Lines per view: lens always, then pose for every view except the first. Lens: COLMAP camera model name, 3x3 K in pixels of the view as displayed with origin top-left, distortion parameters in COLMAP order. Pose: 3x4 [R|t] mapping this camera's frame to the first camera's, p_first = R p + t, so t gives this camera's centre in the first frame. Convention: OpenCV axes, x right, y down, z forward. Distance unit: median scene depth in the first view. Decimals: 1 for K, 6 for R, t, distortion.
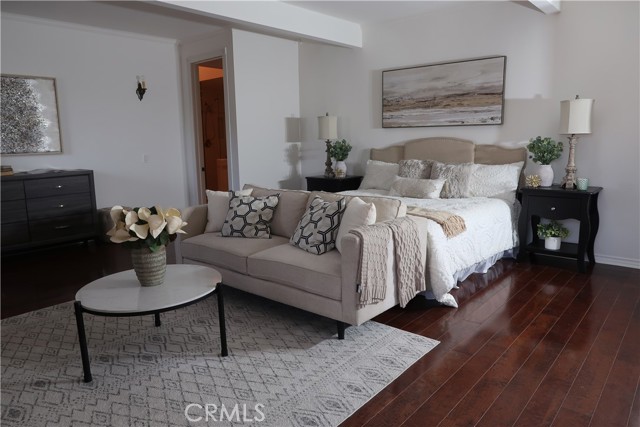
lens RADIAL K [[438.8, 0, 319.0], [0, 438.8, 211.9], [0, 0, 1]] dist [-0.030373, 0.004584]
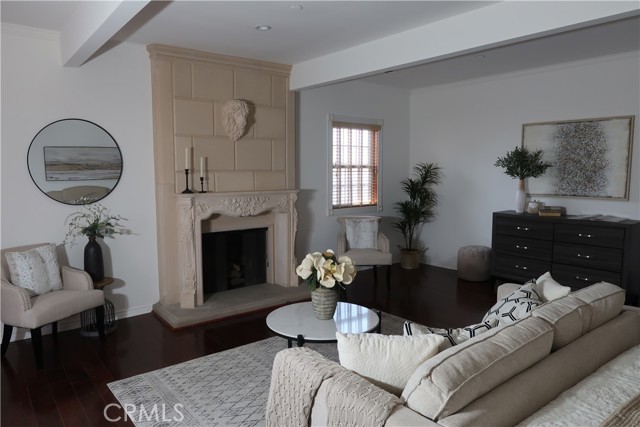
lens RADIAL K [[438.8, 0, 321.9], [0, 438.8, 210.4], [0, 0, 1]] dist [-0.030373, 0.004584]
pose [[-0.178885, 0.114923, -0.977135, 0.561578], [-0.152959, 0.977831, 0.143007, -0.217680], [0.971907, 0.175043, -0.157341, 0.811235]]
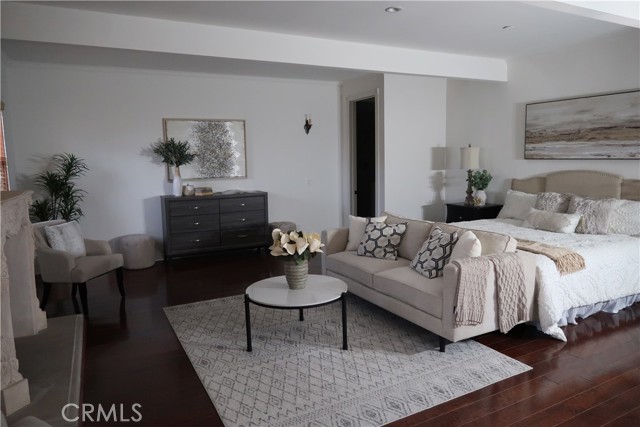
lens RADIAL K [[438.8, 0, 319.3], [0, 438.8, 213.7], [0, 0, 1]] dist [-0.030373, 0.004584]
pose [[0.931266, 0.048262, -0.361128, 0.114687], [-0.058118, 0.998174, -0.016475, -0.032588], [0.359673, 0.036331, 0.932371, -0.177102]]
